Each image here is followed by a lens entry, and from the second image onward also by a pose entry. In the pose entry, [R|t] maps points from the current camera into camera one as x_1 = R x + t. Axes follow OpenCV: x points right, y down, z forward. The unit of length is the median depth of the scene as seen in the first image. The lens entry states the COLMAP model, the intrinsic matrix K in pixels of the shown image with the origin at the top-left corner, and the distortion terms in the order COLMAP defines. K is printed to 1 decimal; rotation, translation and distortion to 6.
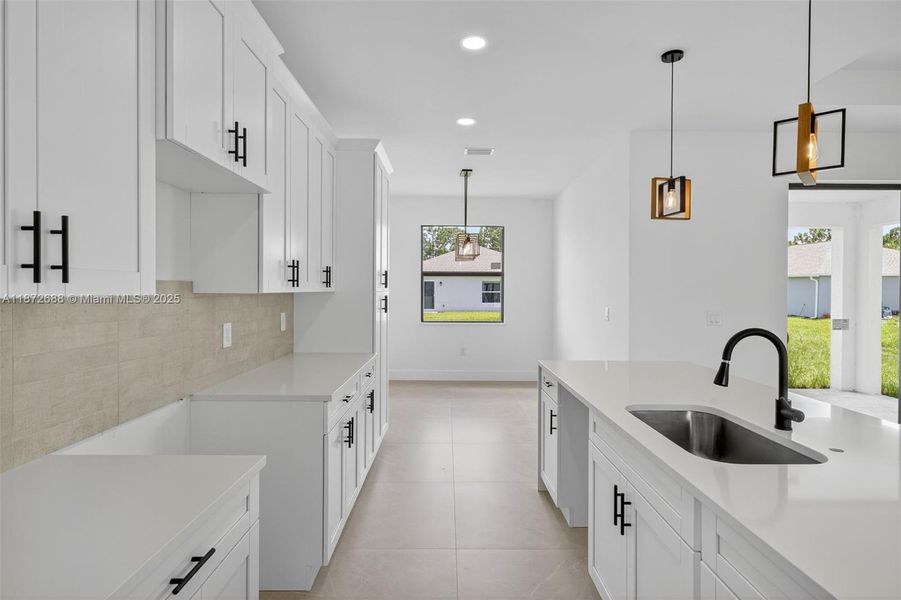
lens RADIAL K [[454.2, 0, 450.3], [0, 454.2, 297.2], [0, 0, 1]] dist [-0.002051, -0.000376]
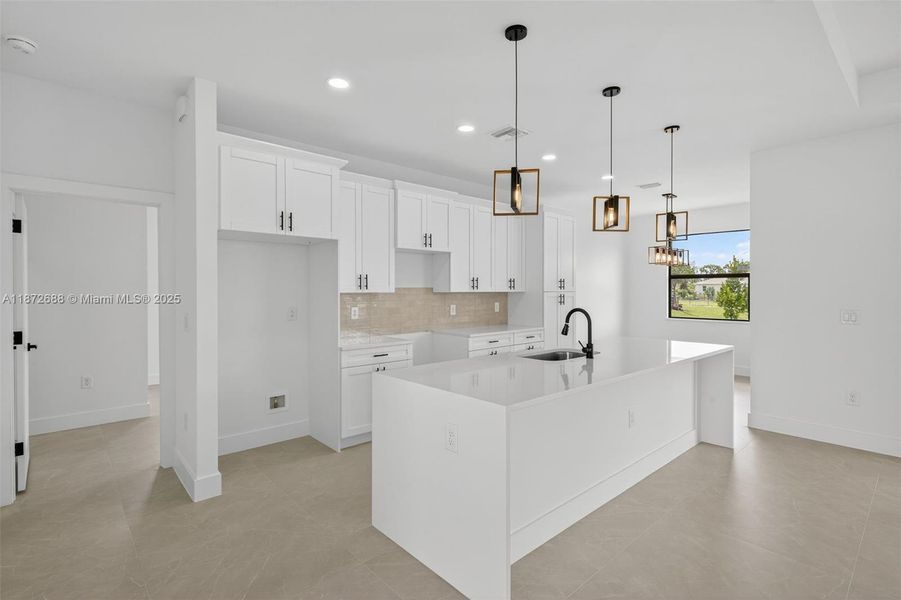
lens RADIAL K [[454.2, 0, 453.4], [0, 454.2, 297.0], [0, 0, 1]] dist [-0.002051, -0.000376]
pose [[0.626566, 0.000823, -0.779368, 1.044720], [-0.005649, 0.999978, -0.003486, 0.018082], [0.779348, 0.006587, 0.626557, -0.376930]]
